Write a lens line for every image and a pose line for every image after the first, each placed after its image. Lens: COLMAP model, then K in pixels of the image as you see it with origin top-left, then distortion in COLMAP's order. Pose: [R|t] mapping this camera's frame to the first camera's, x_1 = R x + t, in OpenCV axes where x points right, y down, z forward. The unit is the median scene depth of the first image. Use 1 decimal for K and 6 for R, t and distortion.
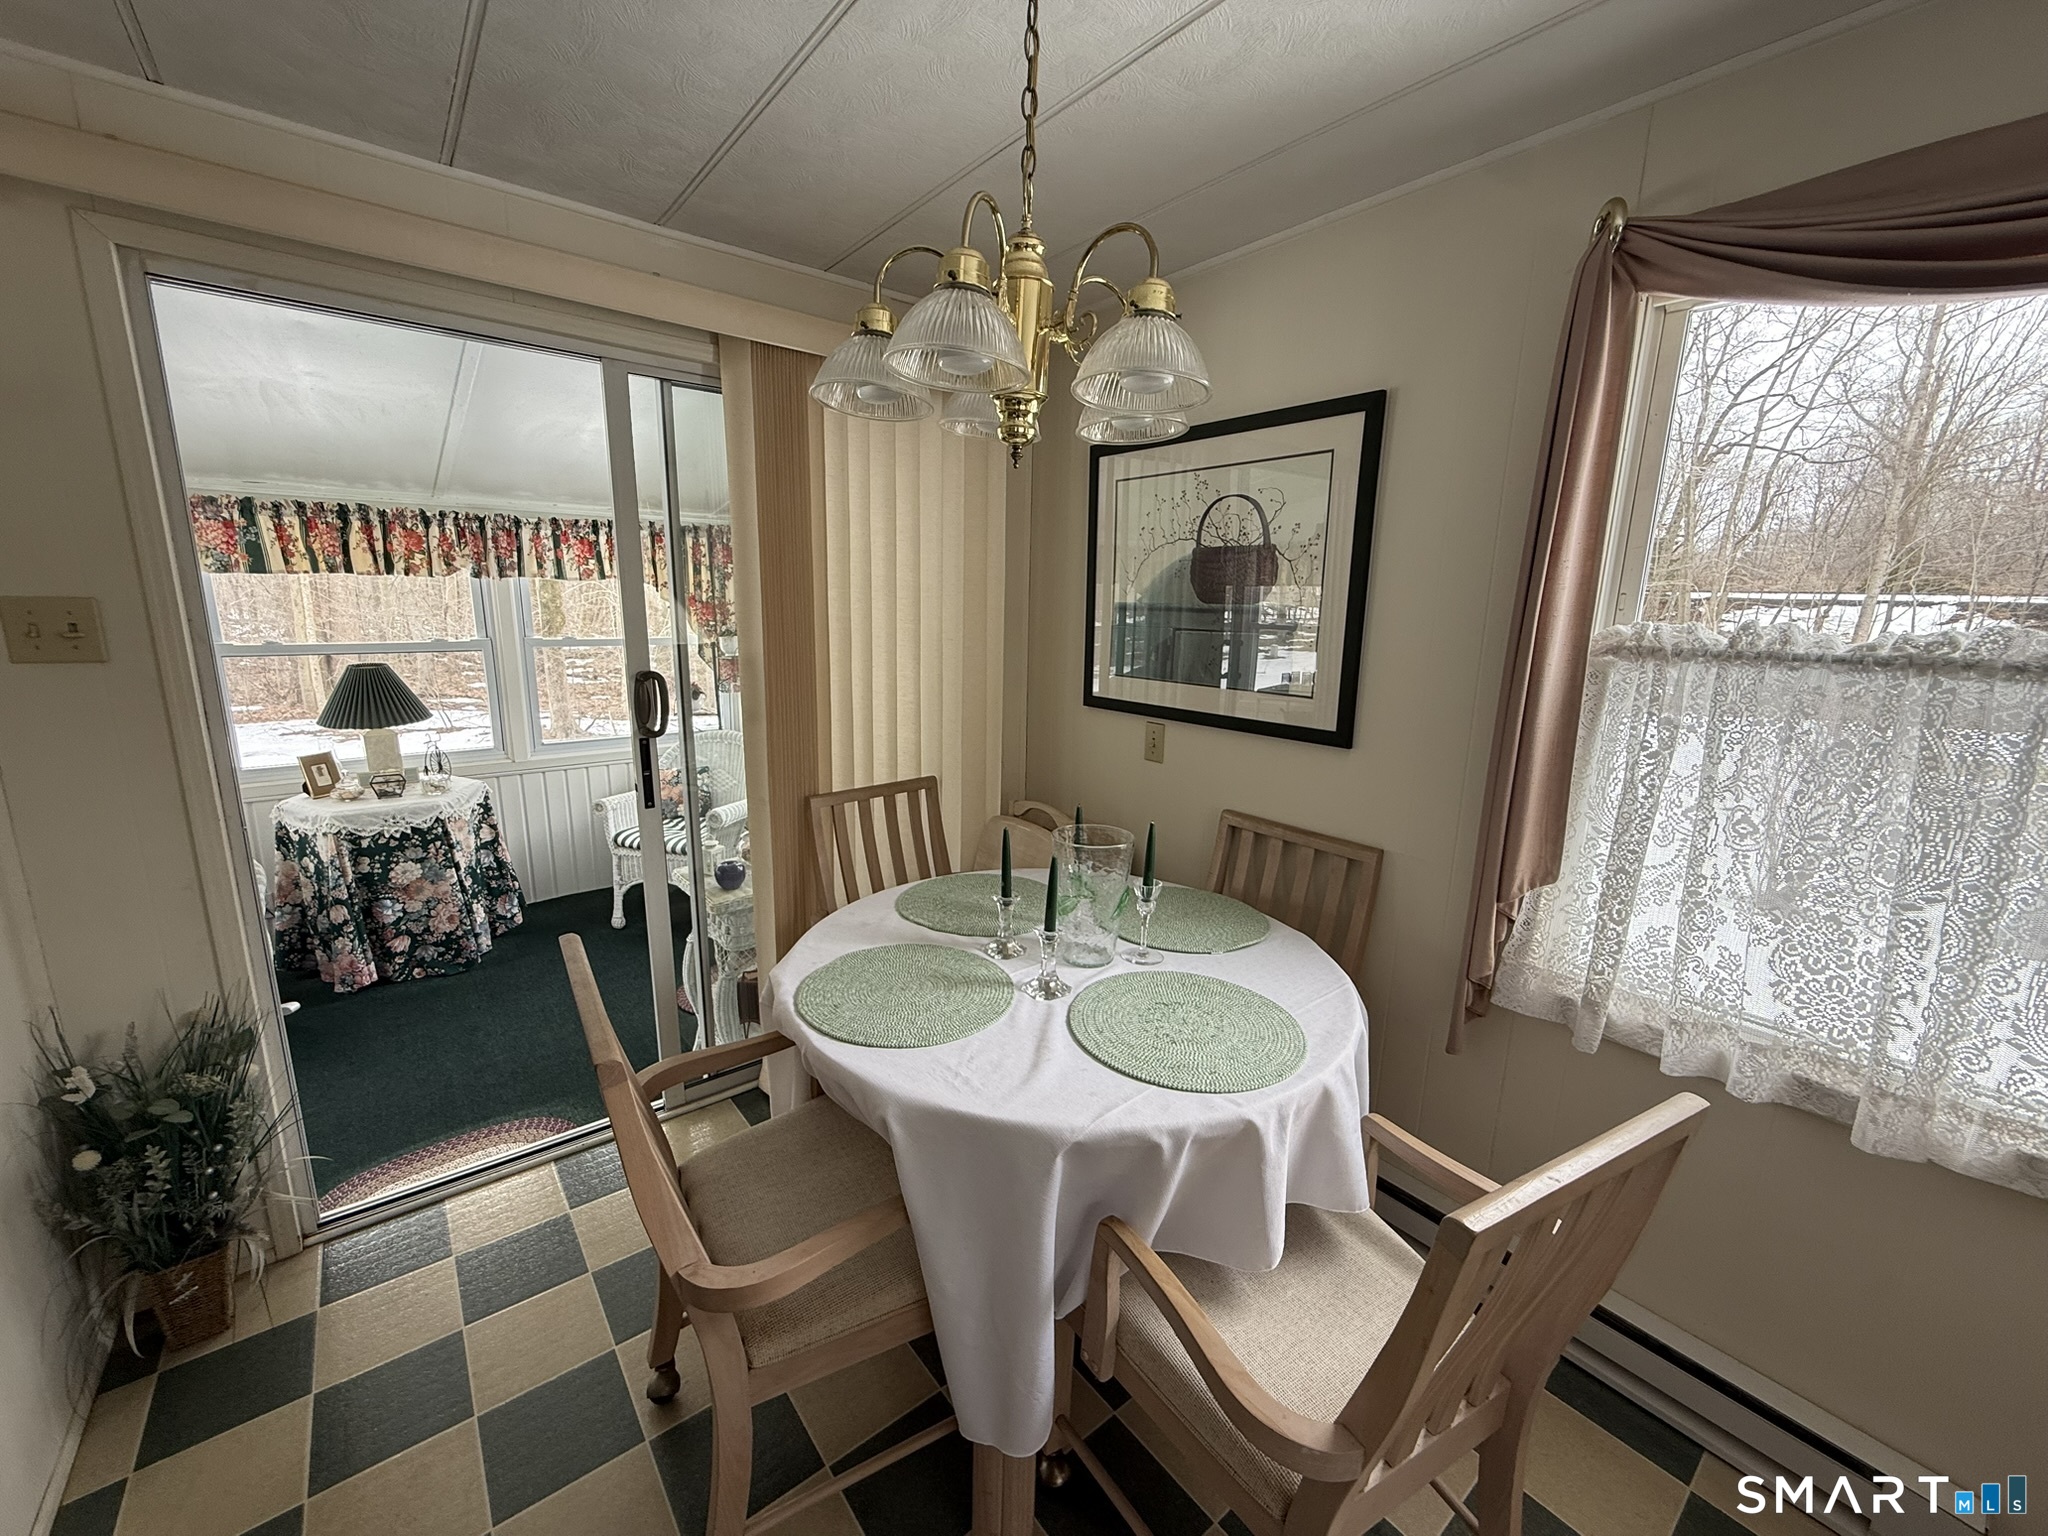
lens RADIAL K [[809.8, 0, 1018.5], [0, 809.8, 767.7], [0, 0, 1]] dist [0.000204, 0.000044]
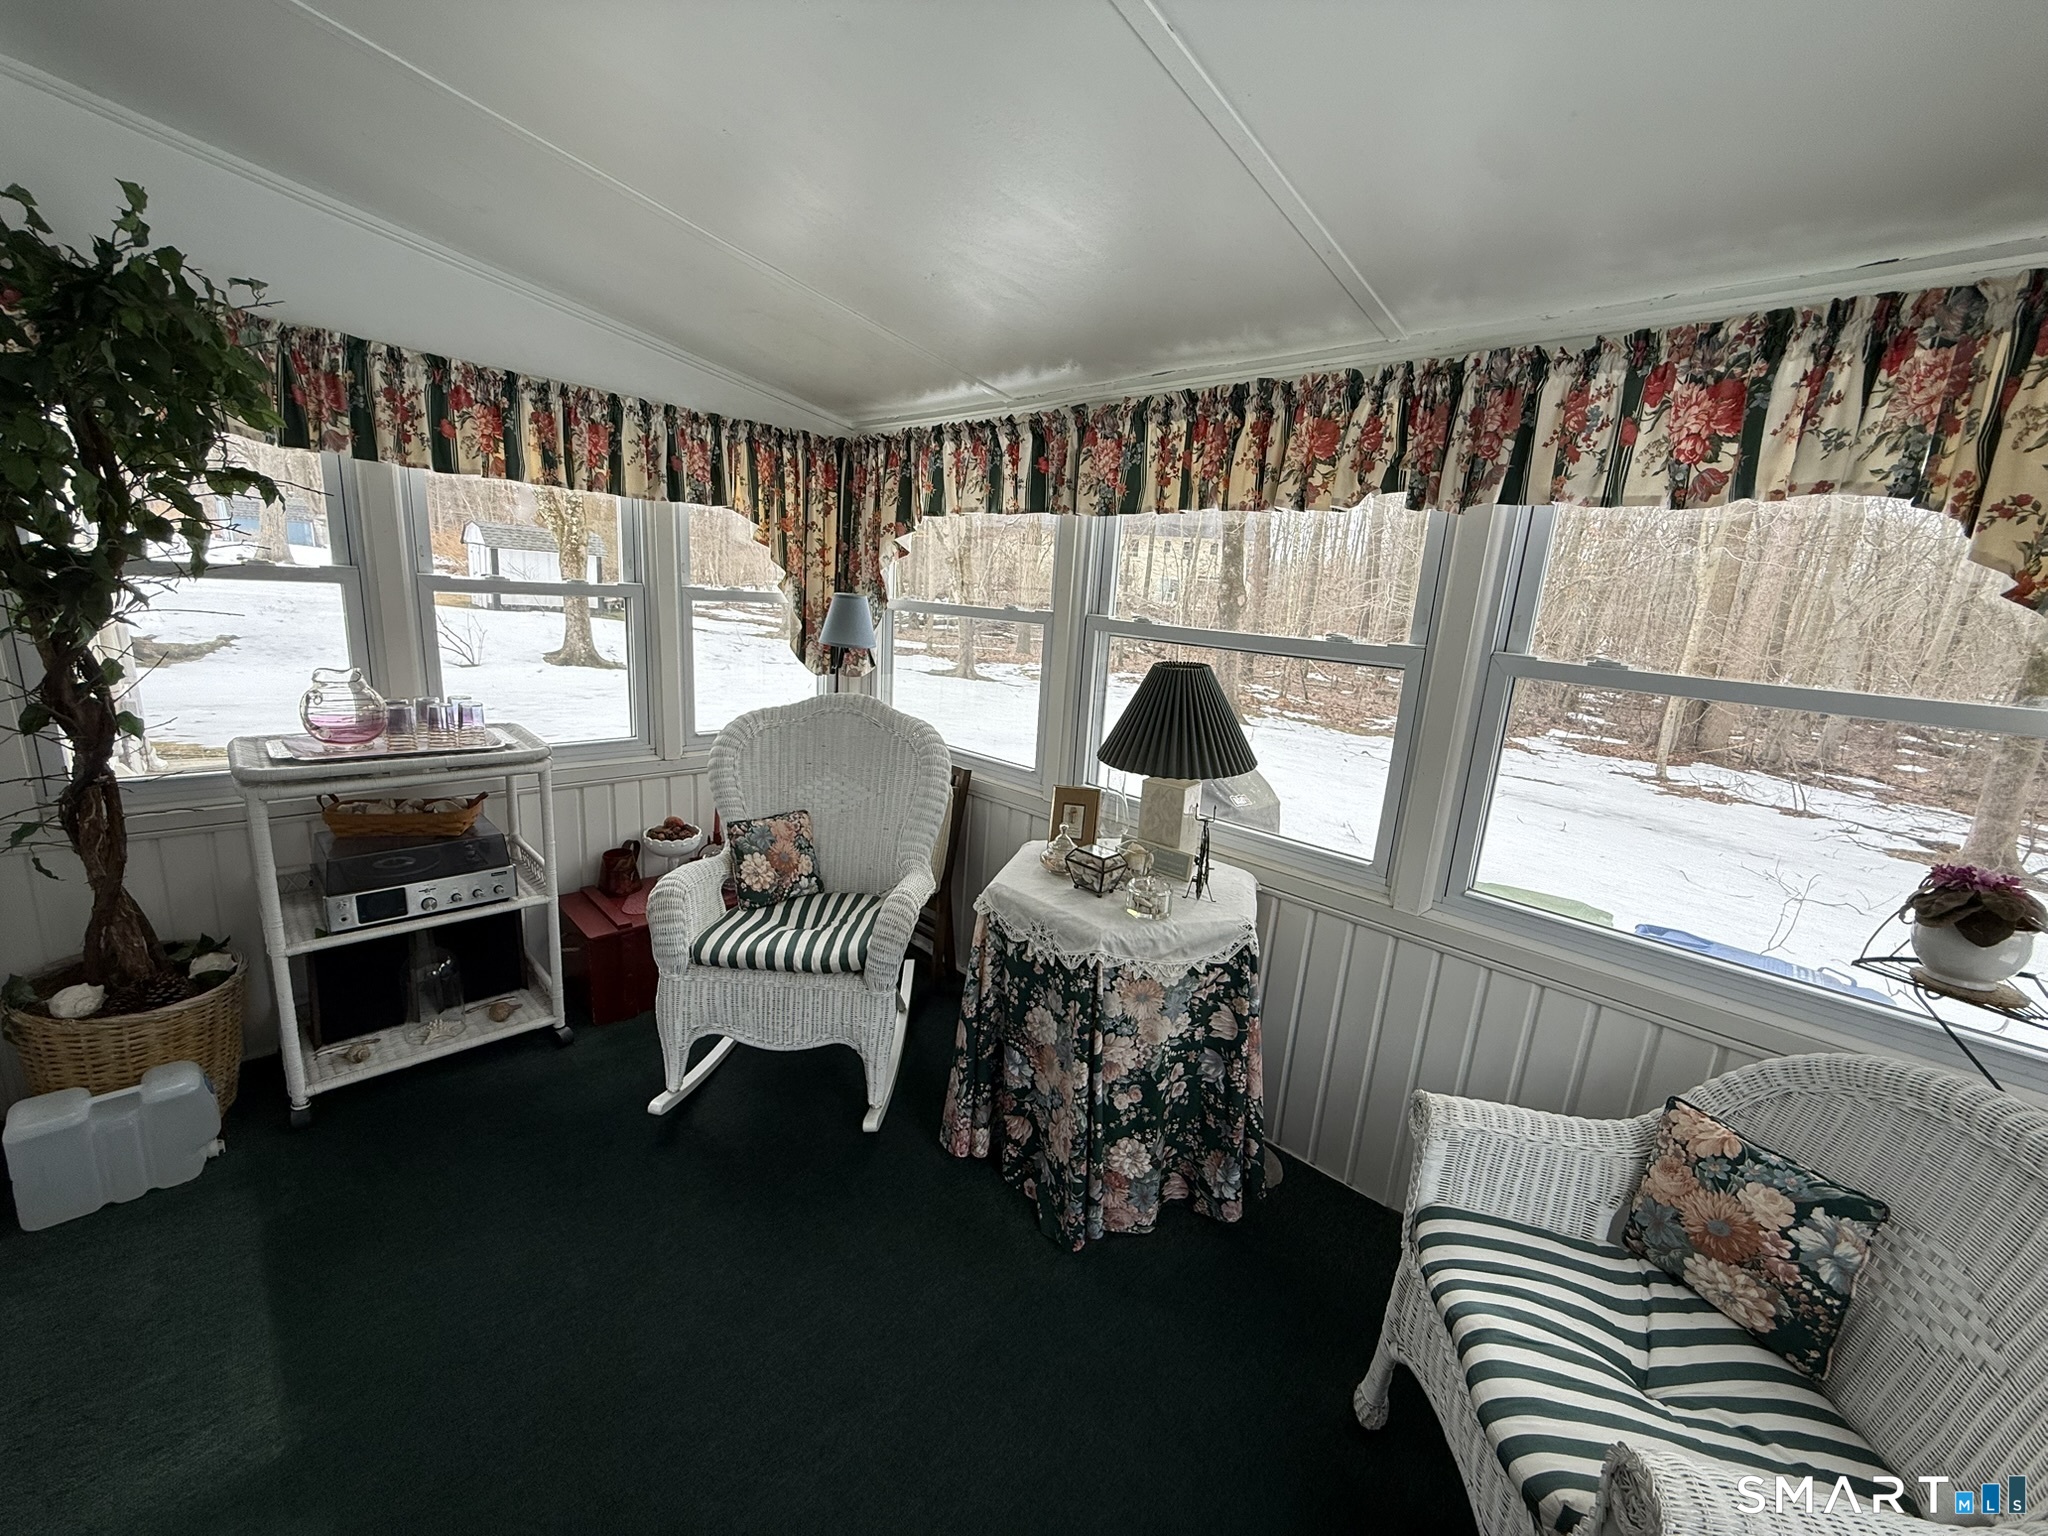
lens RADIAL K [[815.0, 0, 1019.2], [0, 815.0, 768.6], [0, 0, 1]] dist [0.000433, -0.000057]
pose [[0.114116, 0.211397, -0.970716, -0.242143], [-0.267703, 0.947500, 0.174870, -0.129157], [0.956720, 0.239908, 0.164717, 0.825581]]
